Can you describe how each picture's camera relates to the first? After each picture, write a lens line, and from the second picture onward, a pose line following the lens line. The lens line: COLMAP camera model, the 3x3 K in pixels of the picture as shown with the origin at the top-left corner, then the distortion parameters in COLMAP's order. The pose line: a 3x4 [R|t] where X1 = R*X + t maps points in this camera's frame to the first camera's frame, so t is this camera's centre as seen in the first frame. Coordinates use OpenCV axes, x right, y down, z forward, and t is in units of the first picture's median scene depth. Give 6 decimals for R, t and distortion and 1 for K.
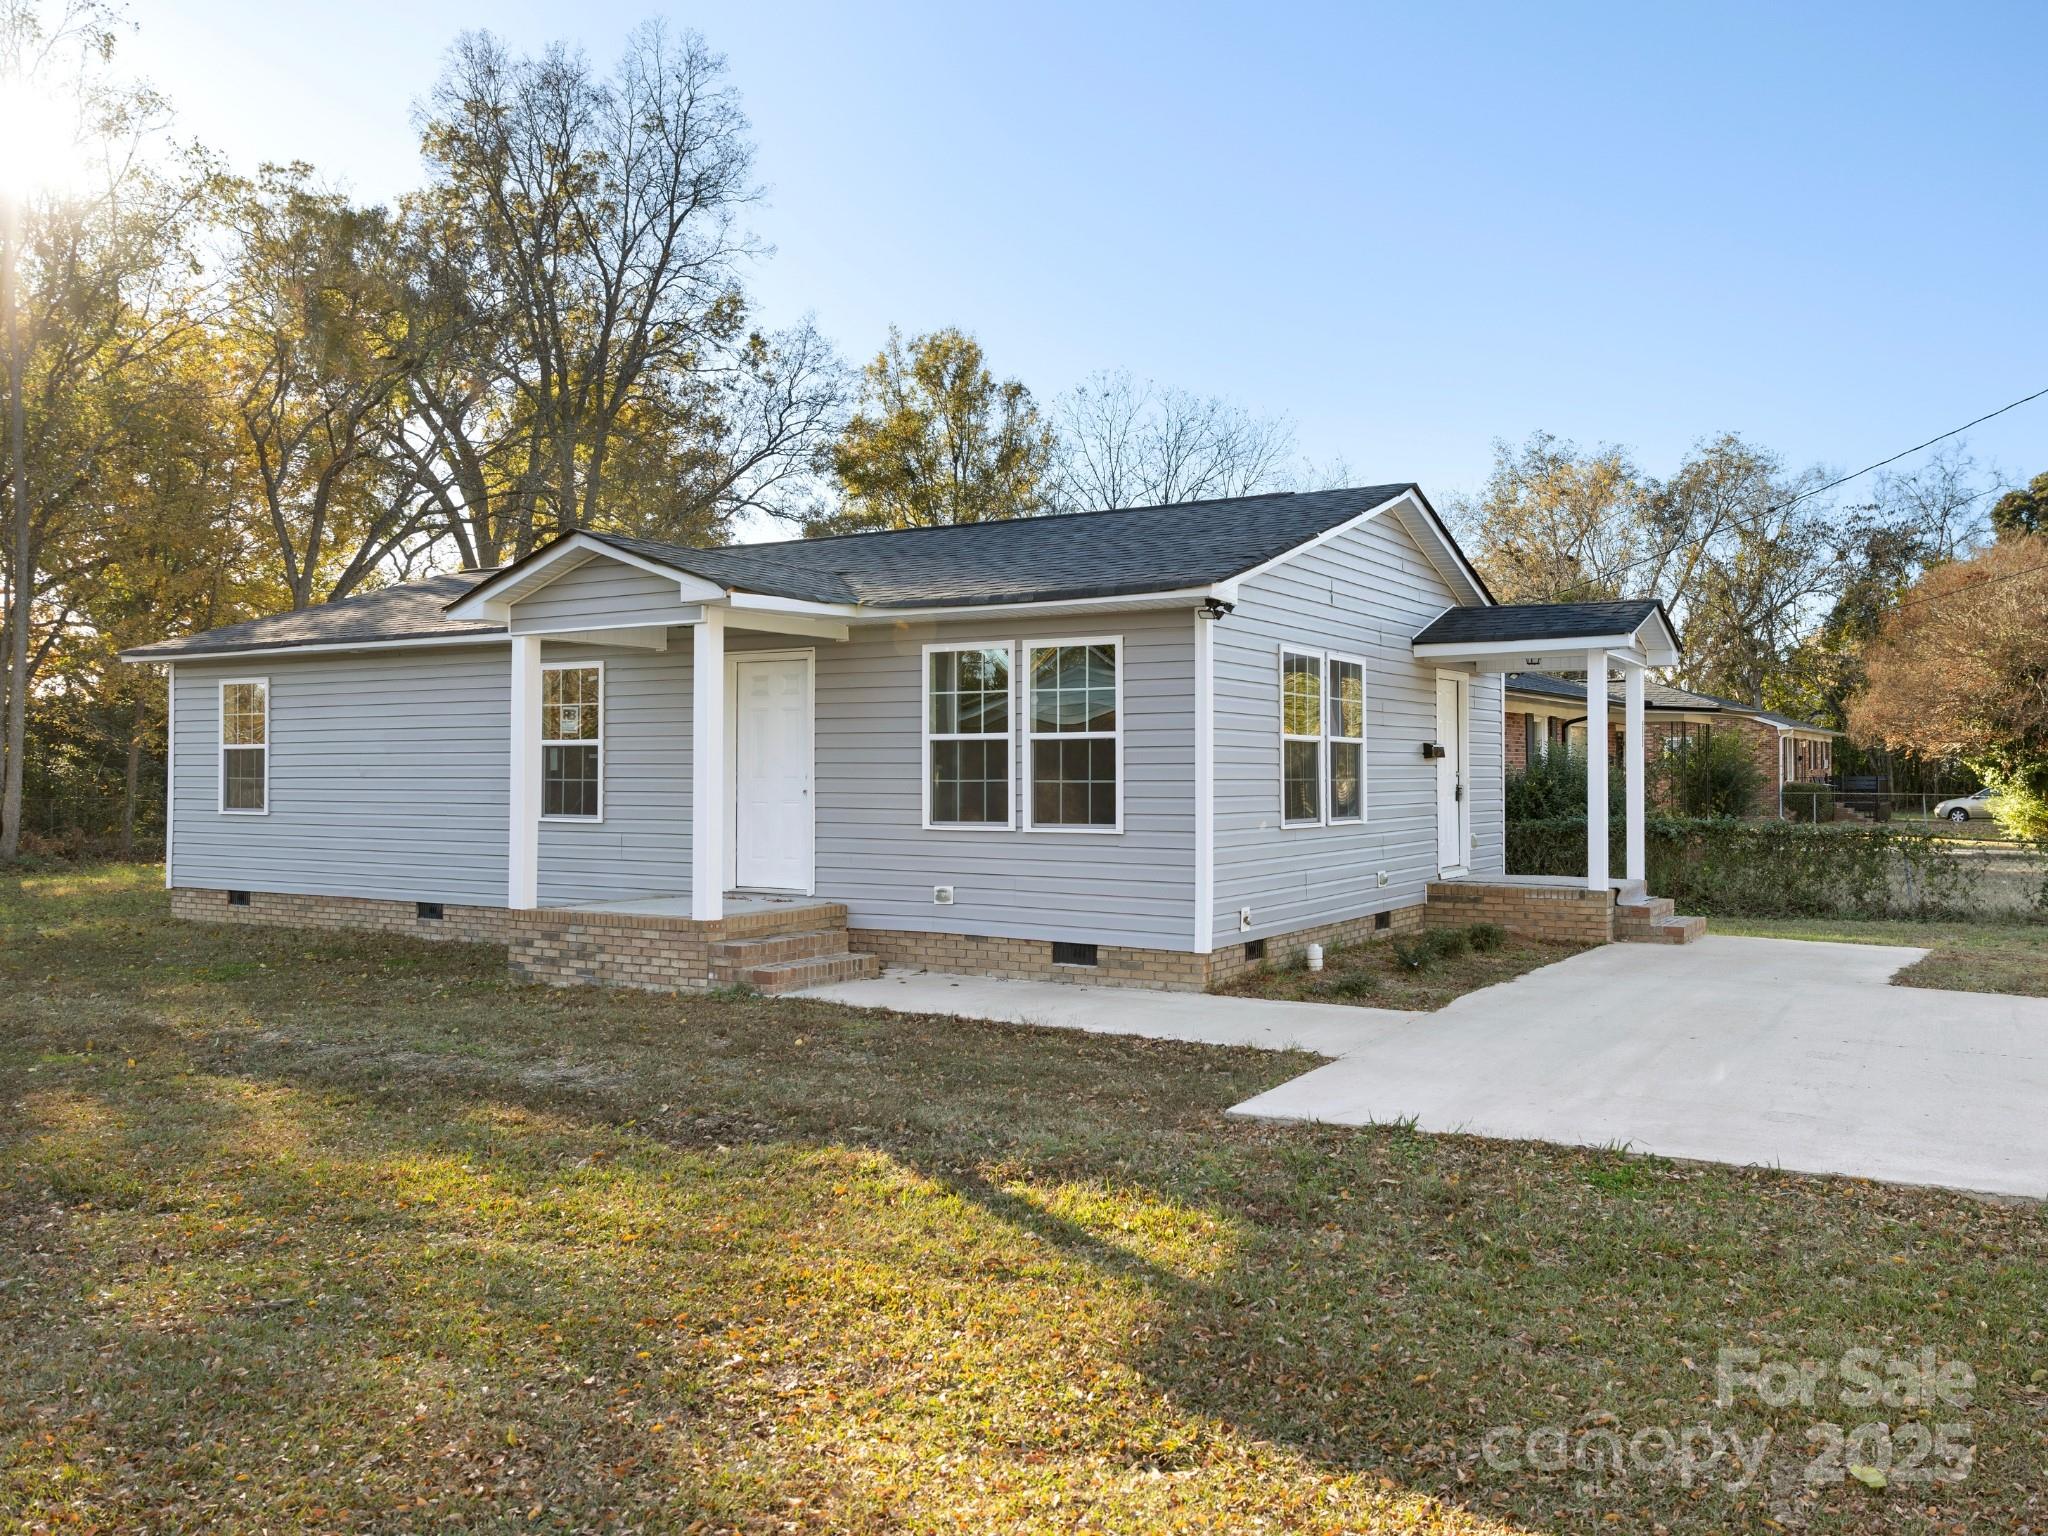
lens RADIAL K [[1551.6, 0, 1064.1], [0, 1551.6, 784.6], [0, 0, 1]] dist [0.012428, 0.008236]
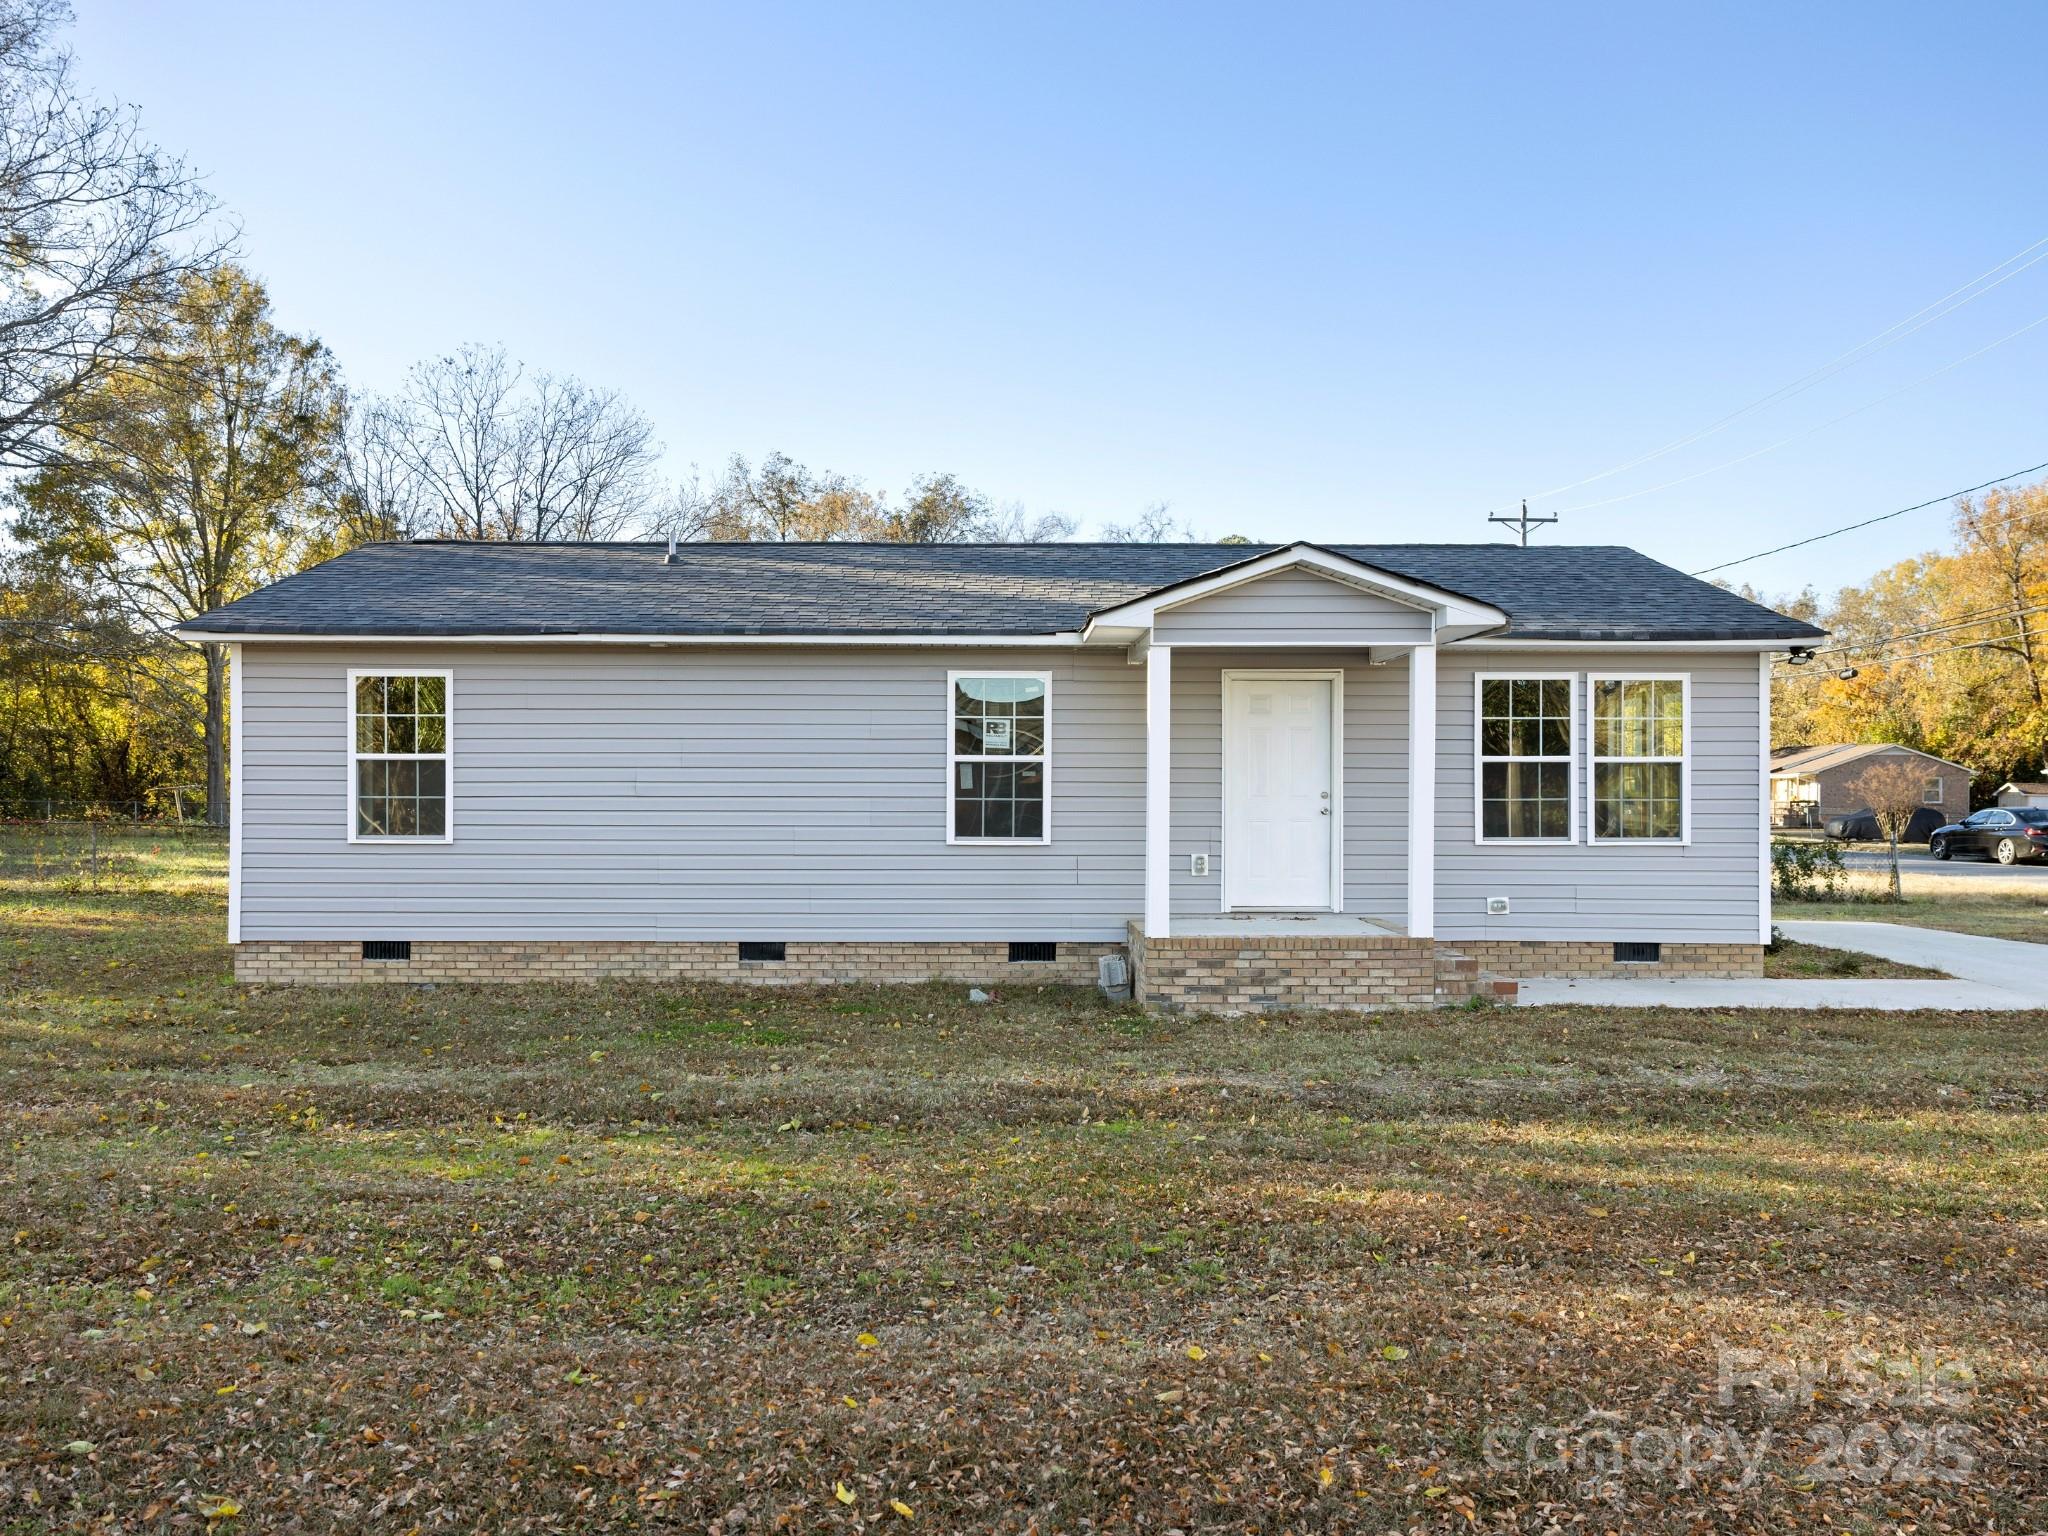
lens RADIAL K [[1551.6, 0, 1011.3], [0, 1551.6, 780.5], [0, 0, 1]] dist [0.012428, 0.008236]
pose [[0.863538, 0.001160, 0.504282, -0.910398], [0.002282, 0.999978, -0.006207, -0.009582], [-0.504278, 0.006511, 0.863517, 0.234938]]
